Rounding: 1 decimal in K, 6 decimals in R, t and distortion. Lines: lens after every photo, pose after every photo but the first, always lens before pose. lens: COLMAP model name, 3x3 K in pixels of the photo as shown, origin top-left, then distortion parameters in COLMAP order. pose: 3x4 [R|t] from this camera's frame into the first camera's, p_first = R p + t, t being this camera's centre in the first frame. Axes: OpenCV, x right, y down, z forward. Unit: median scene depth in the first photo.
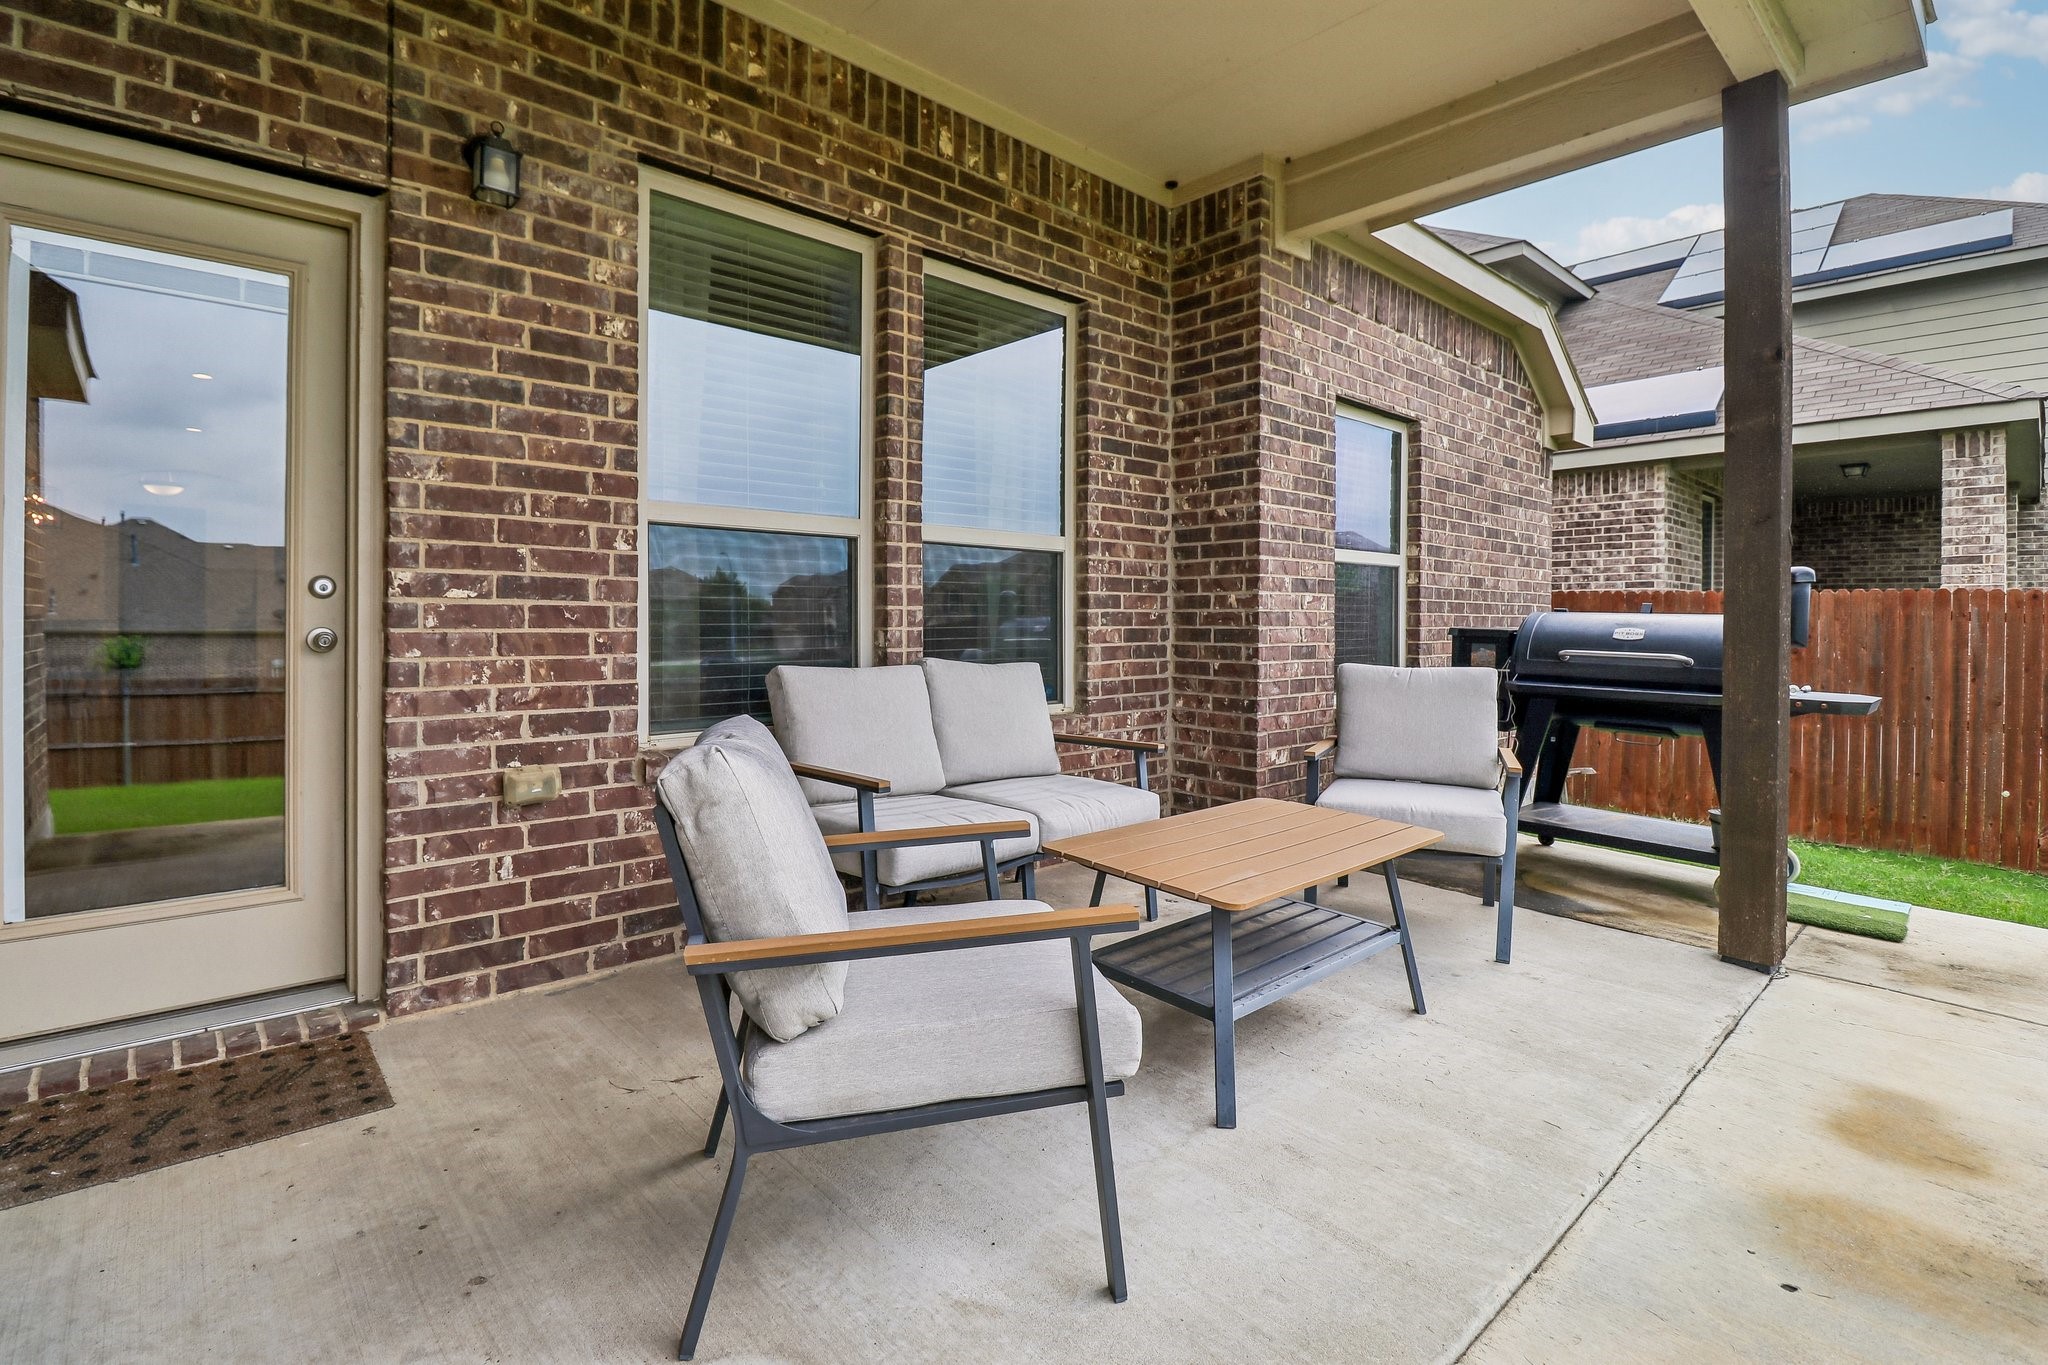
lens RADIAL K [[942.3, 0, 1001.1], [0, 942.3, 620.0], [0, 0, 1]] dist [0.005714, -0.009078]
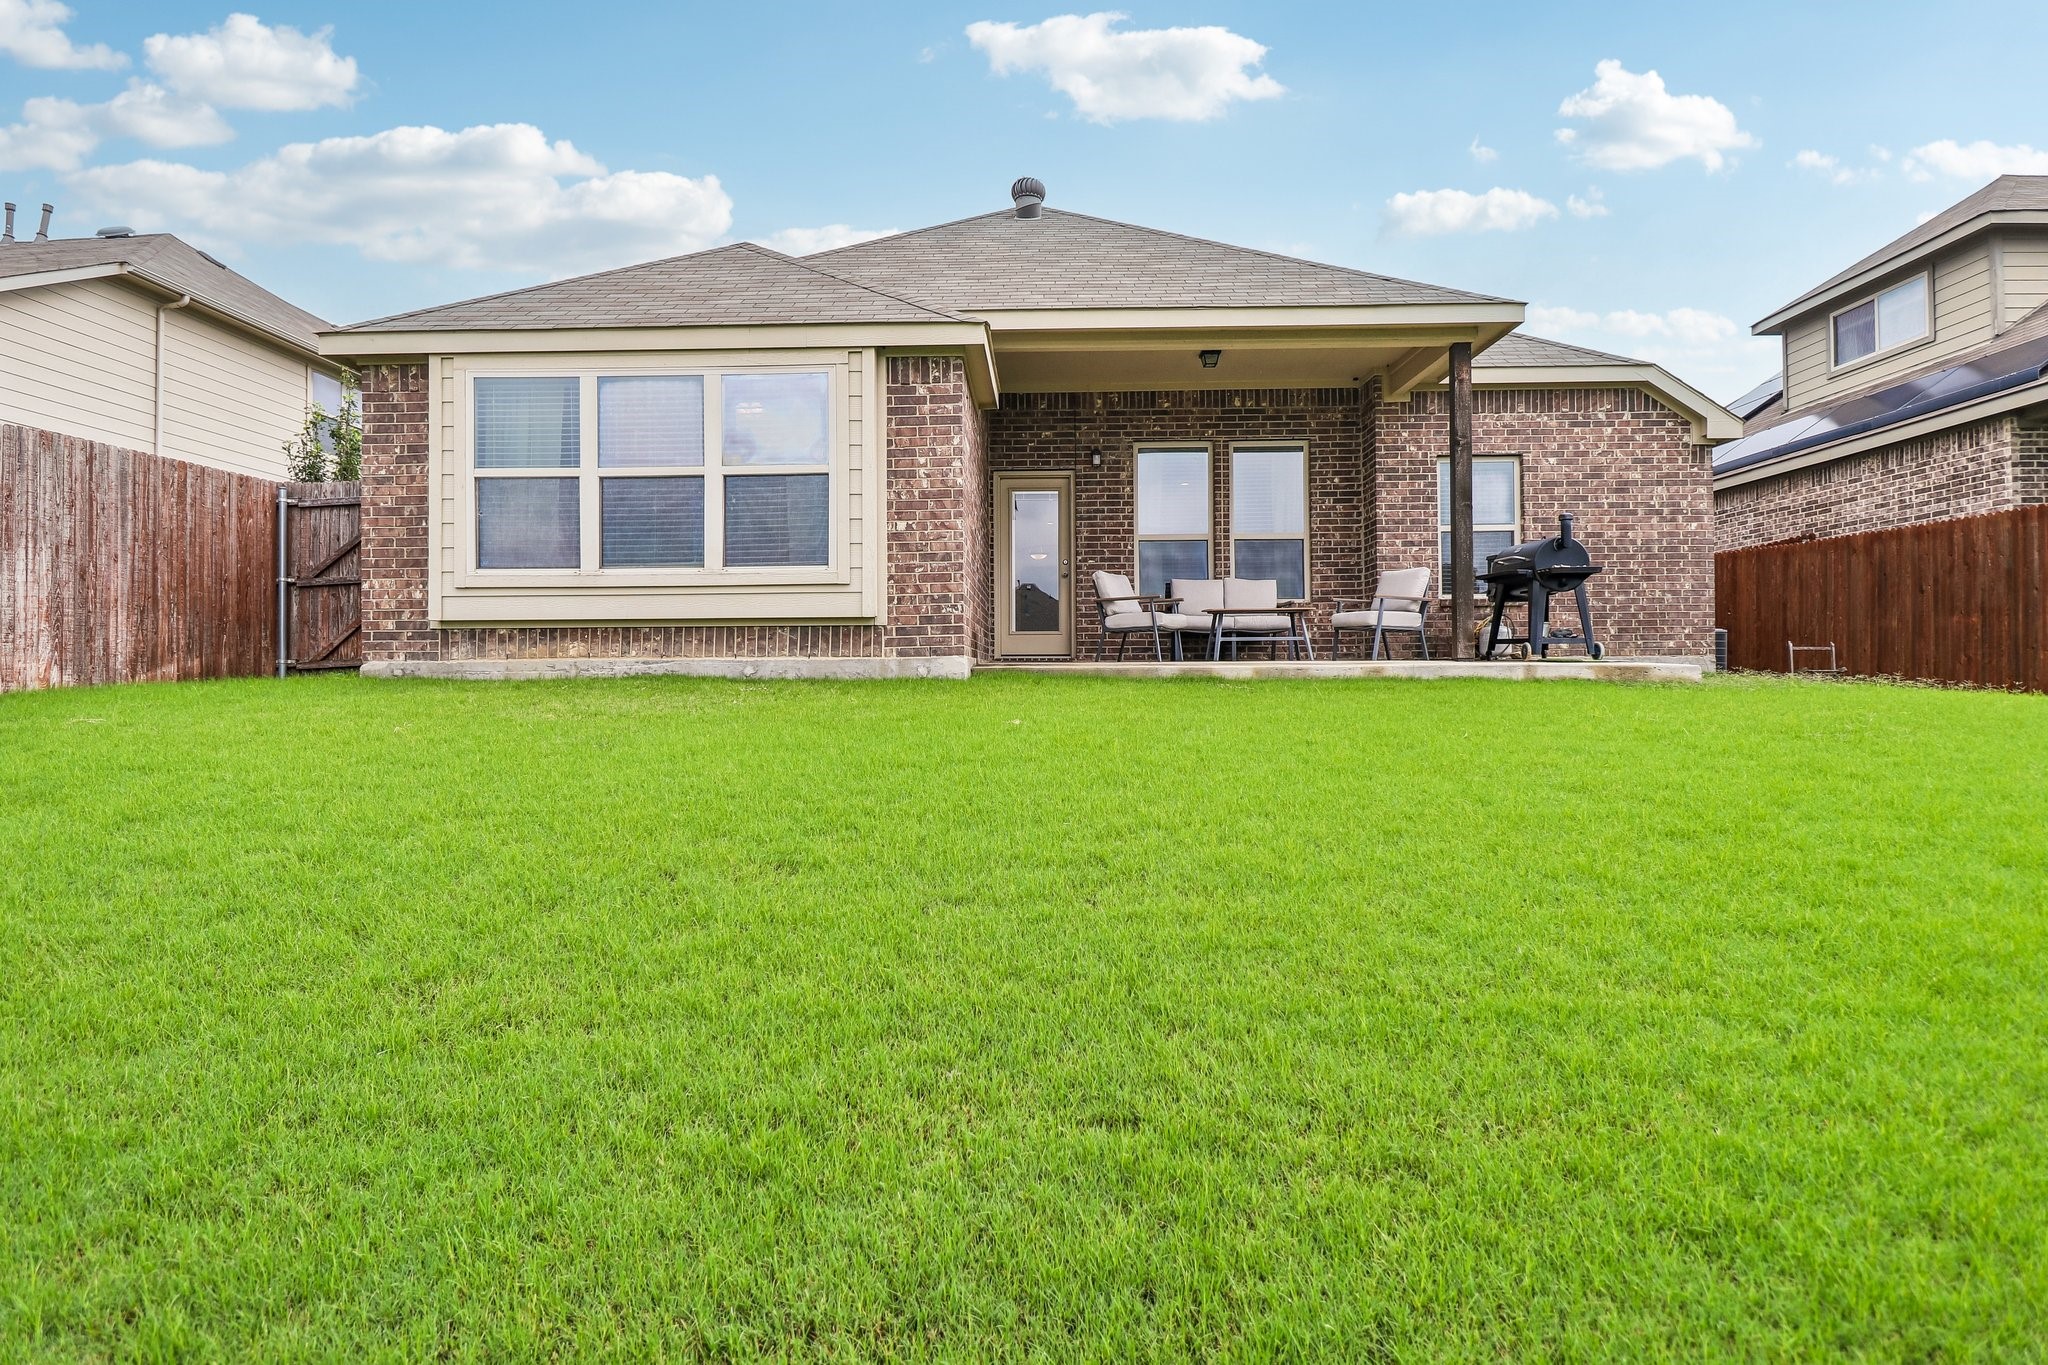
lens RADIAL K [[1141.0, 0, 1020.2], [0, 1141.0, 681.1], [0, 0, 1]] dist [0.008032, -0.012996]
pose [[0.730310, -0.014785, -0.682956, 1.639083], [0.009419, 0.999889, -0.011575, 0.346552], [0.683051, 0.002020, 0.730368, -1.802052]]
